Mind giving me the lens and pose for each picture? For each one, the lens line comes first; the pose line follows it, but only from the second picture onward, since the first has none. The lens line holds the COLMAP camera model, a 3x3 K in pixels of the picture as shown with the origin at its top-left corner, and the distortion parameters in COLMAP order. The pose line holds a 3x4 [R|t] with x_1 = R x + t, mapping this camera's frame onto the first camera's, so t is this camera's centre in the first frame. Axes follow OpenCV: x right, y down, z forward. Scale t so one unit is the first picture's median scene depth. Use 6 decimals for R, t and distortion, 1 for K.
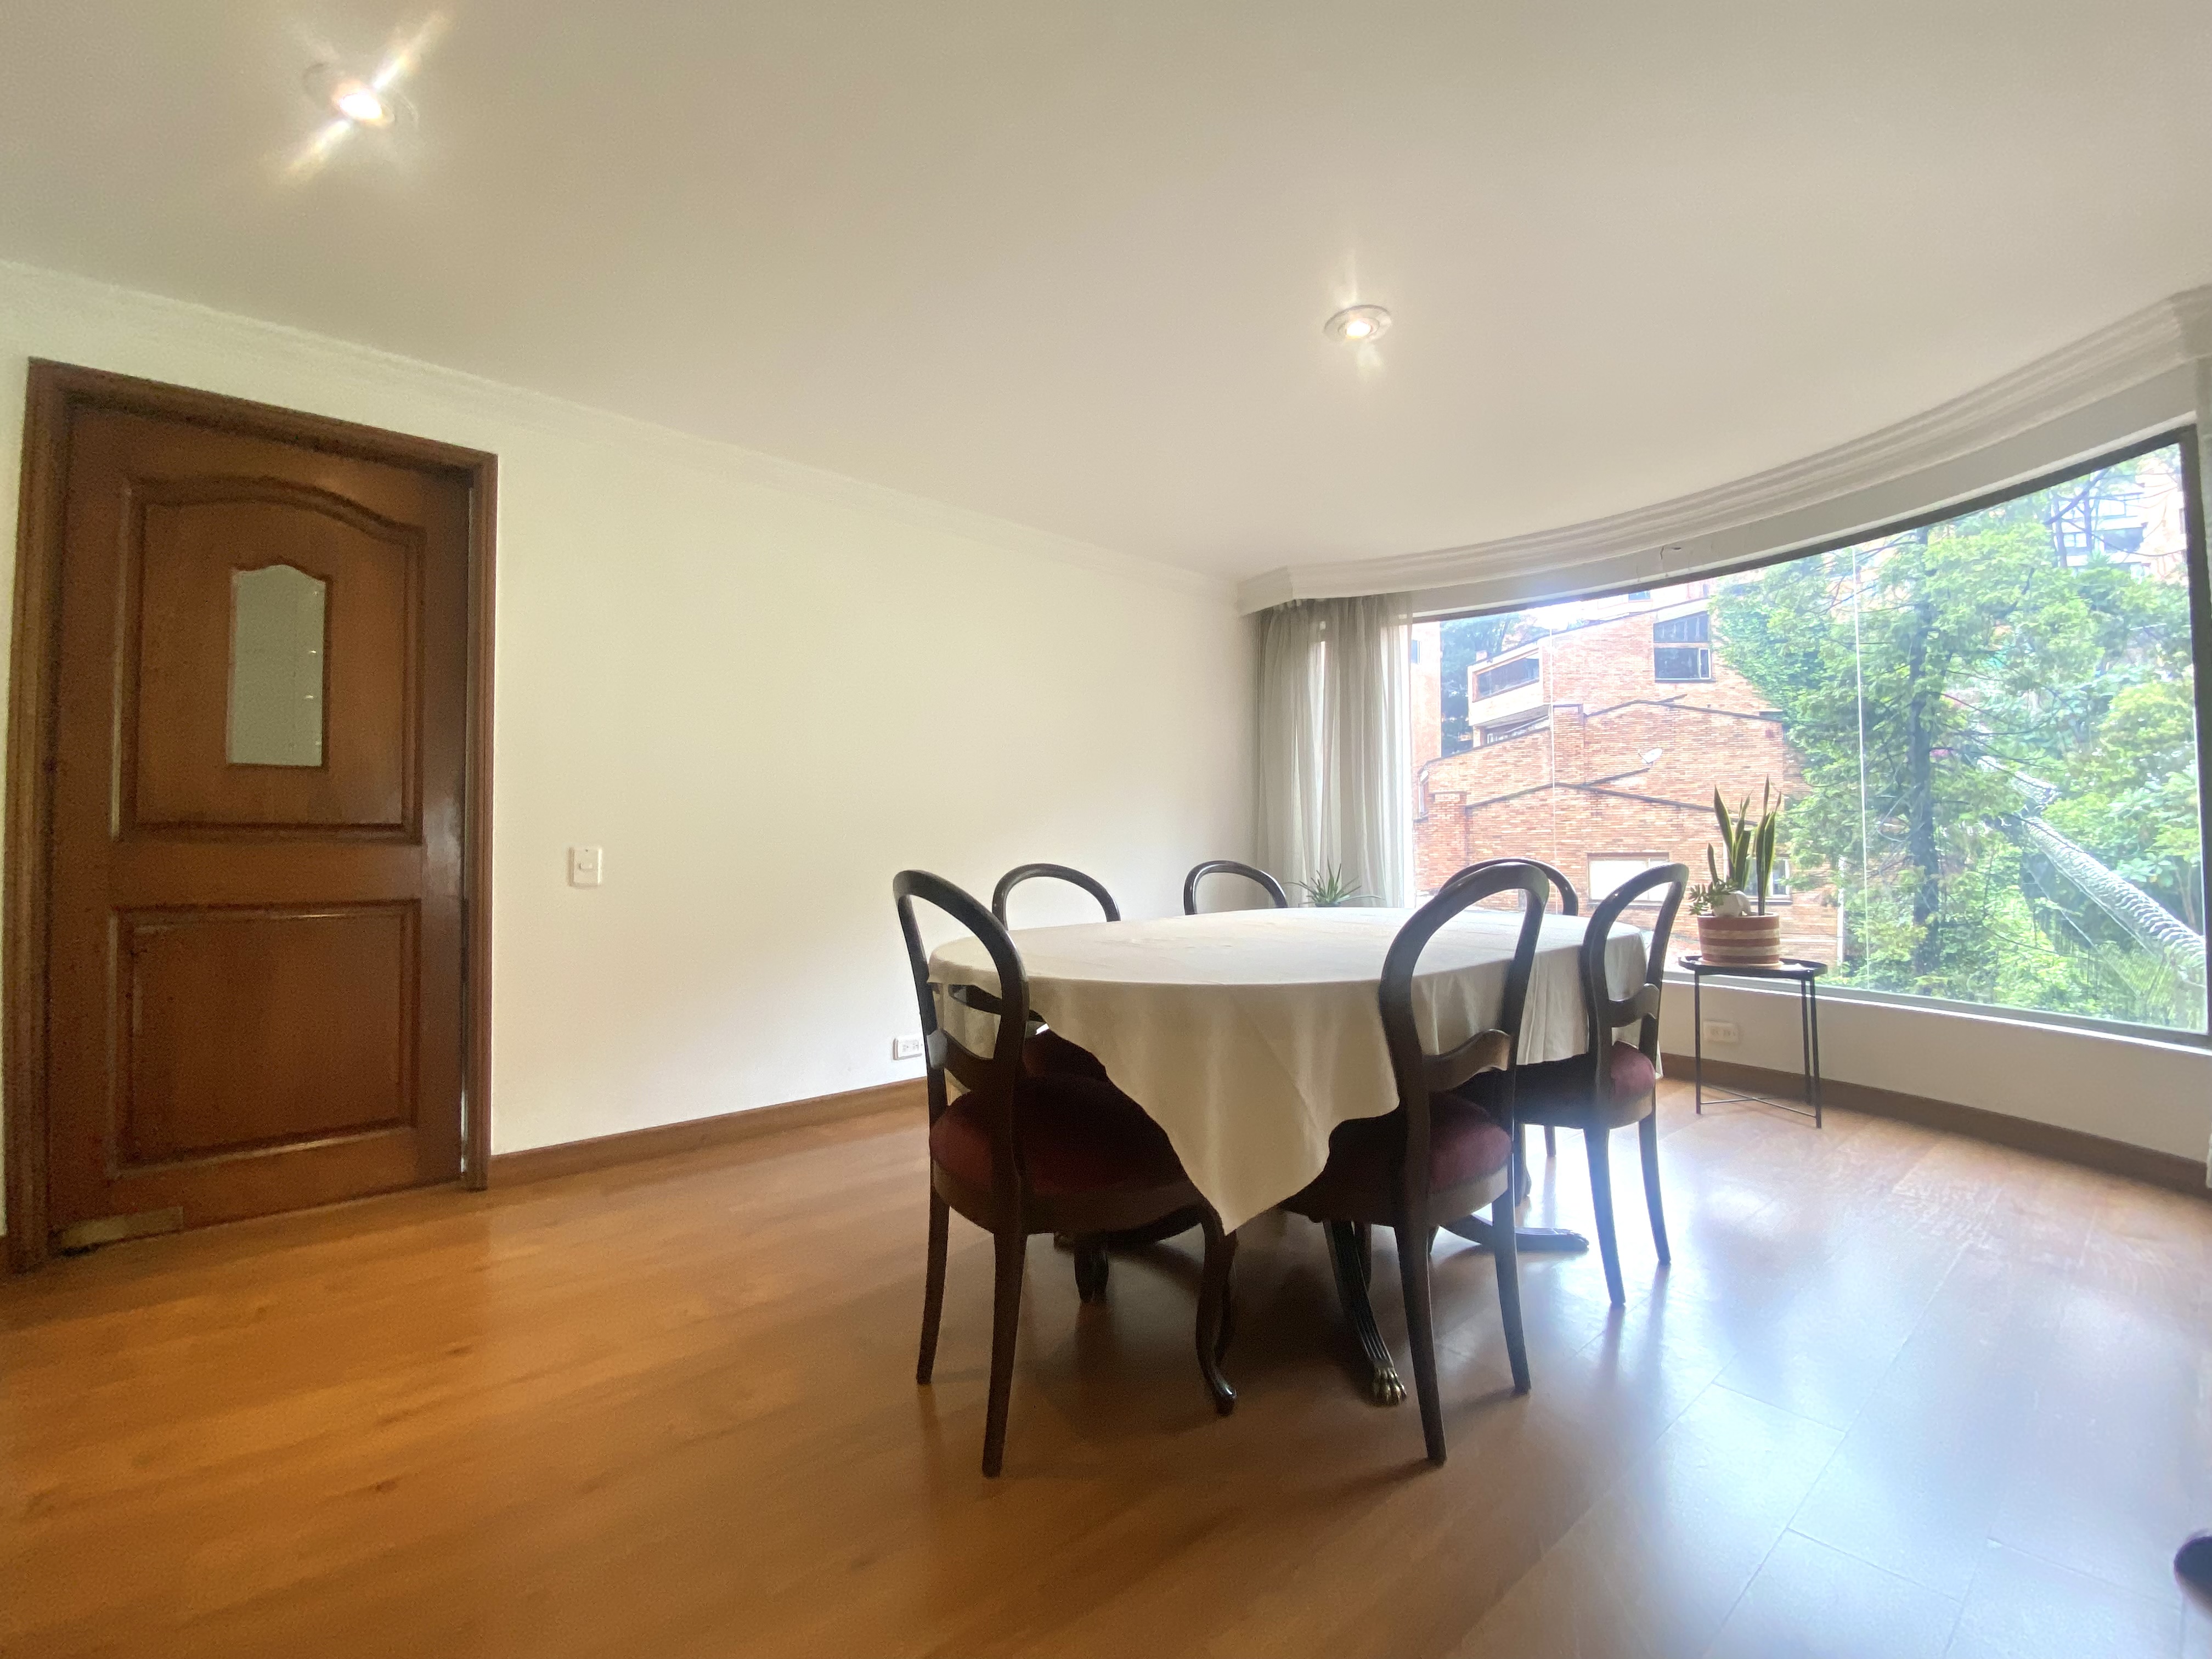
lens RADIAL K [[896.4, 0, 1101.0], [0, 896.4, 824.5], [0, 0, 1]] dist [0.034459, -0.024541]
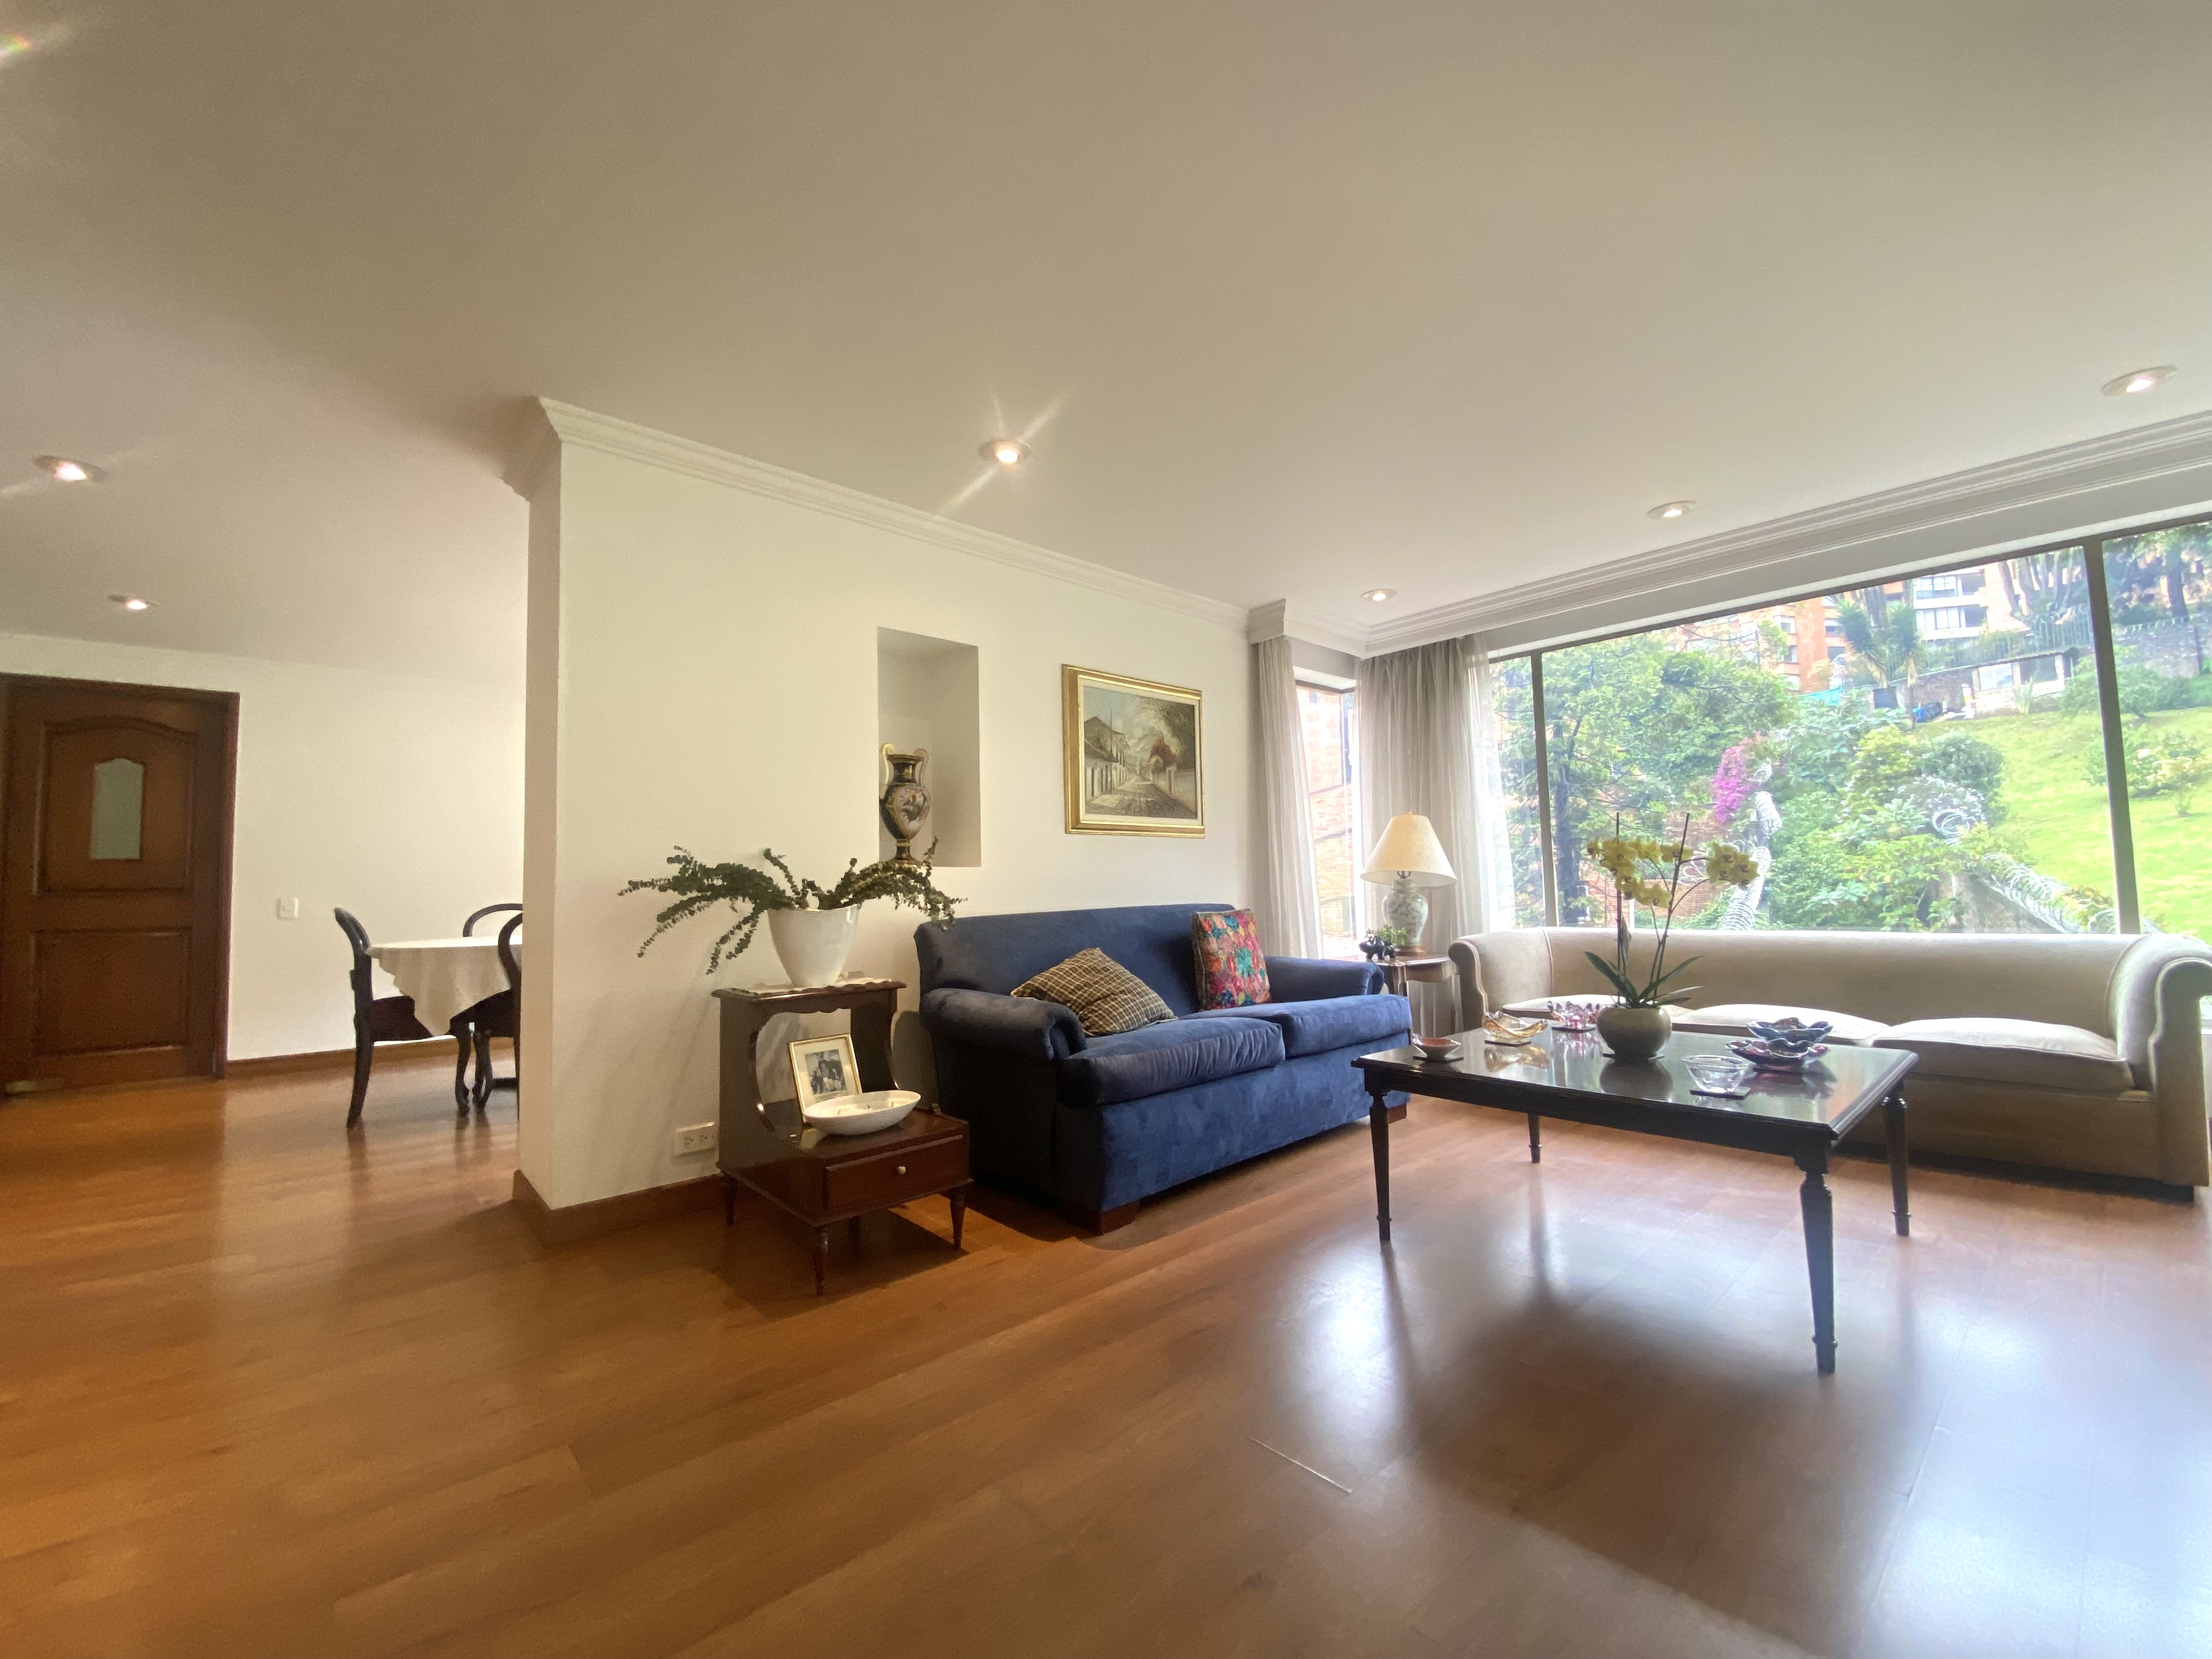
lens RADIAL K [[896.4, 0, 1101.0], [0, 896.4, 824.5], [0, 0, 1]] dist [0.034459, -0.024541]
pose [[0.999026, -0.012335, 0.042375, 1.042826], [0.013916, 0.999210, -0.037235, -0.034332], [-0.041882, 0.037788, 0.998408, -0.955966]]
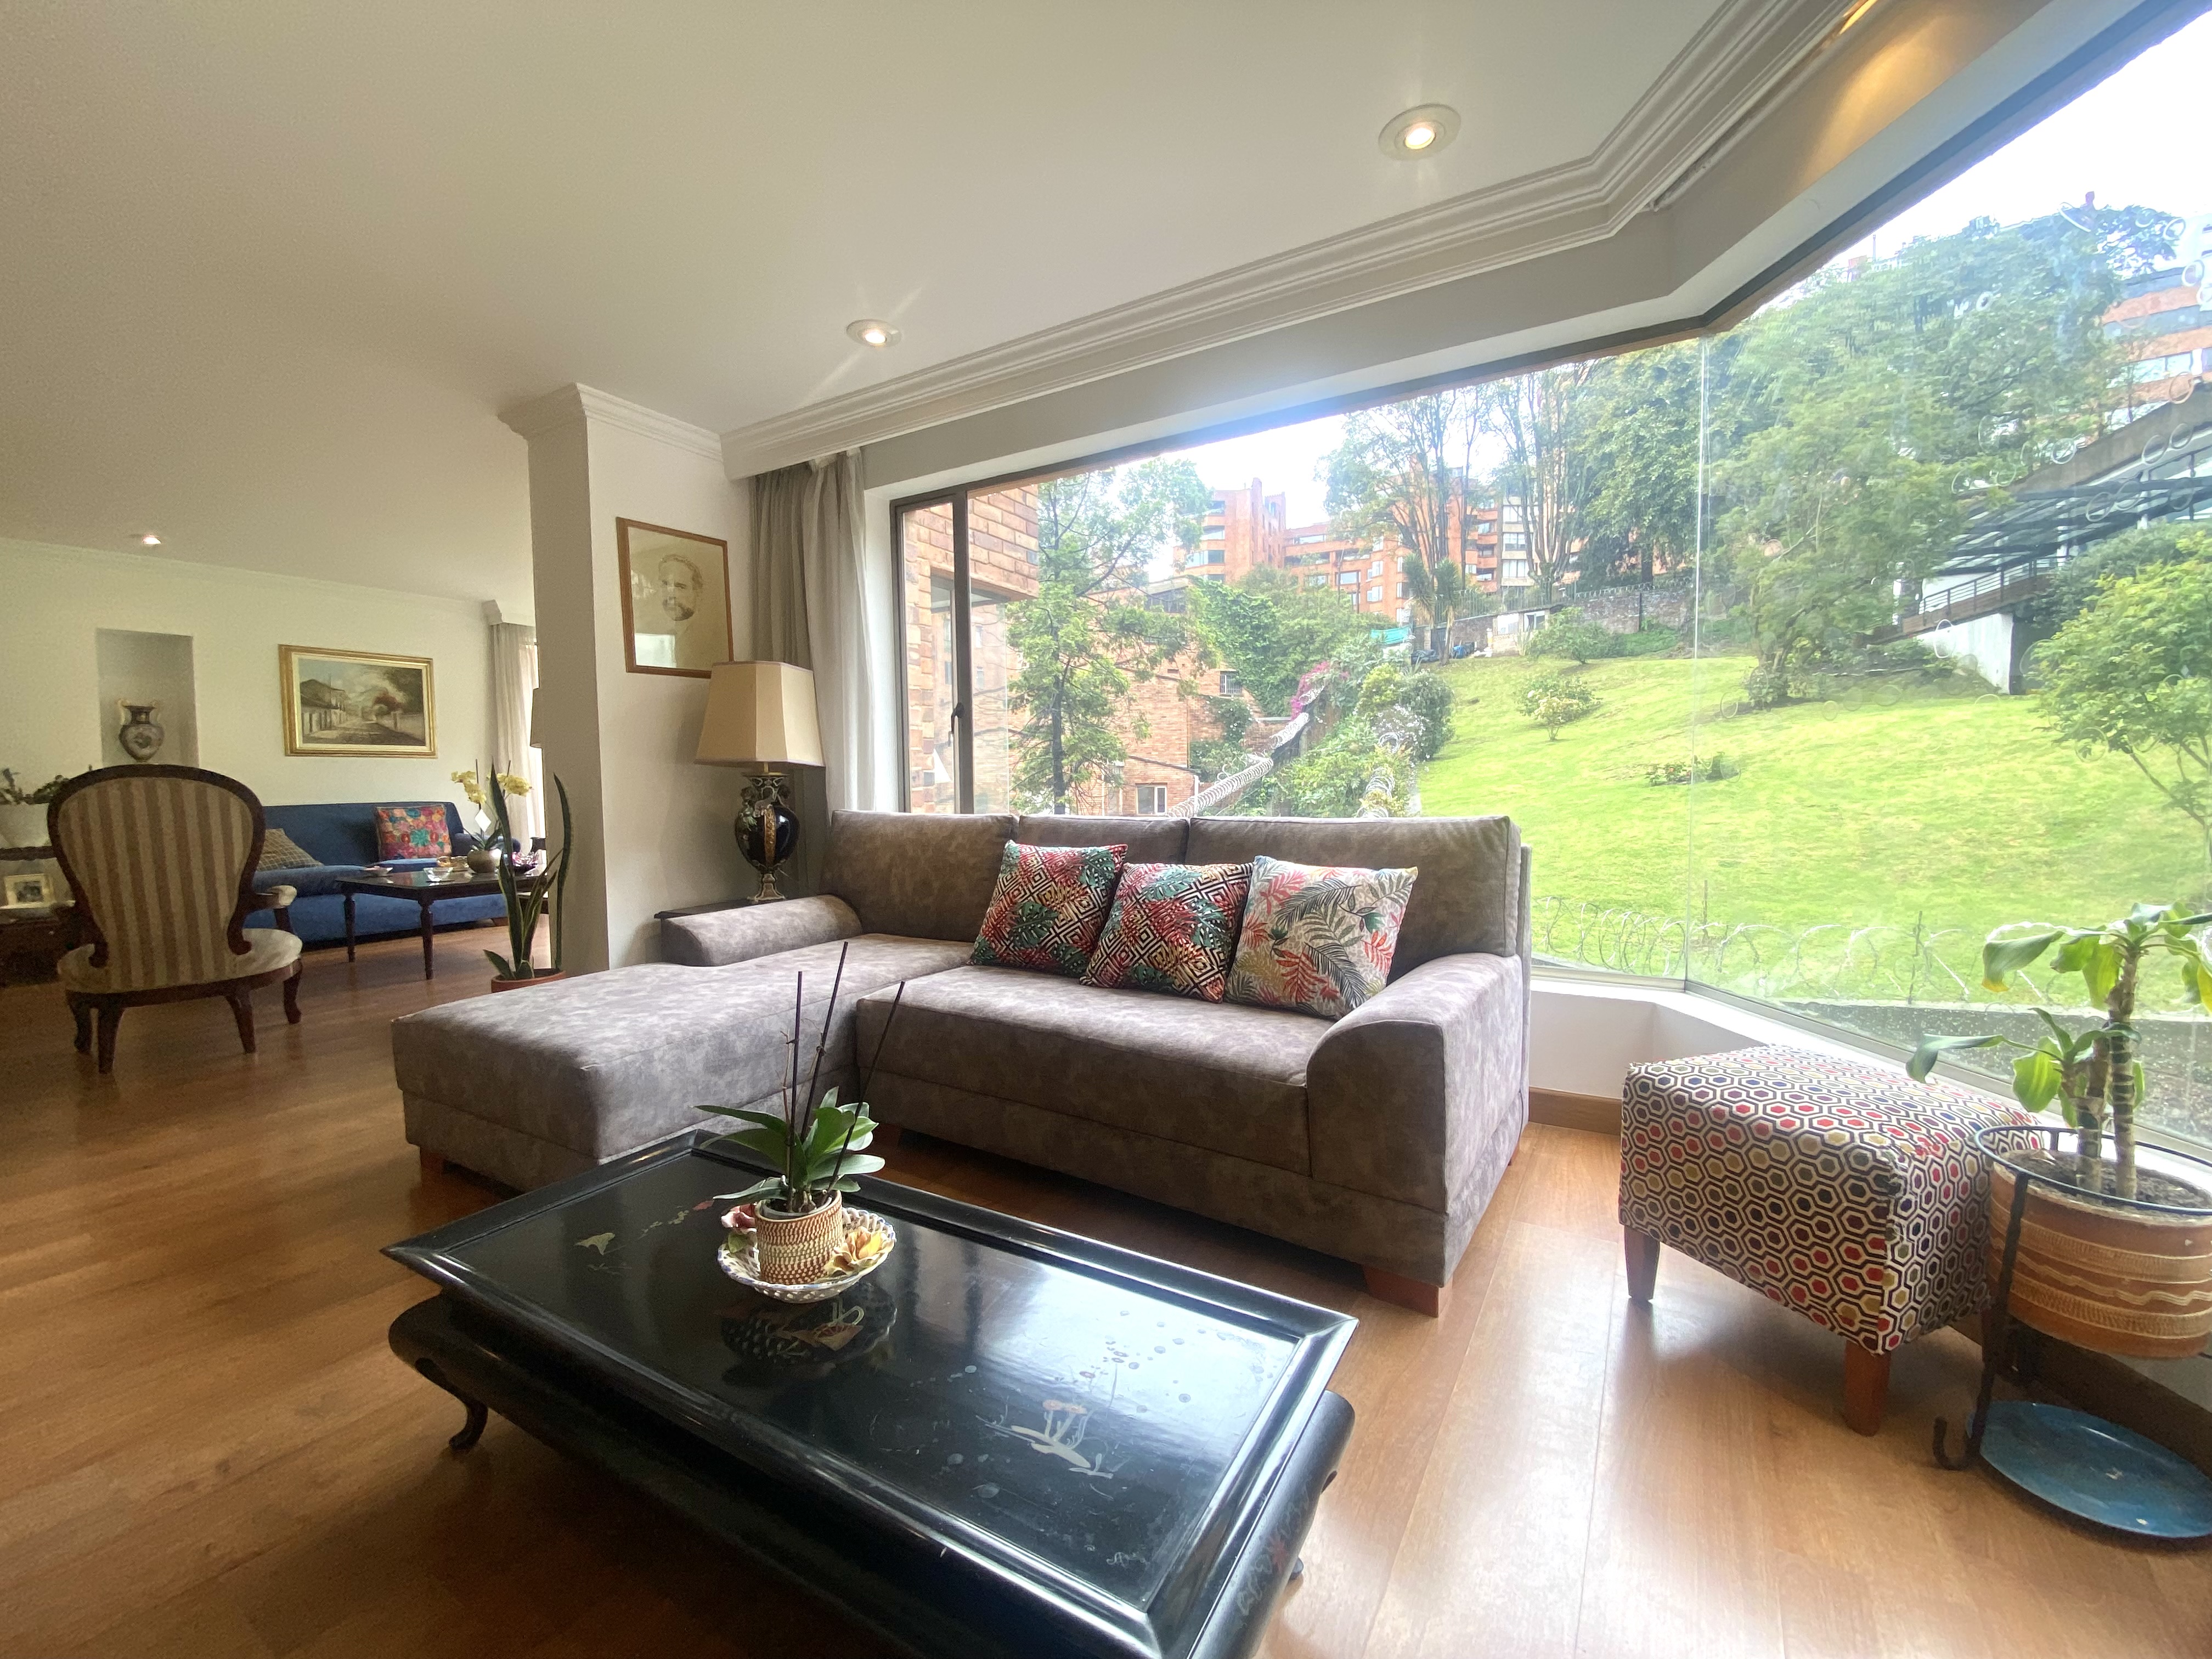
lens RADIAL K [[891.3, 0, 1080.2], [0, 891.3, 835.1], [0, 0, 1]] dist [0.030117, -0.027001]
pose [[0.951372, -0.022790, 0.307200, 2.140190], [-0.005169, 0.995938, 0.089892, -0.084878], [-0.308001, -0.087109, 0.947390, -2.154228]]
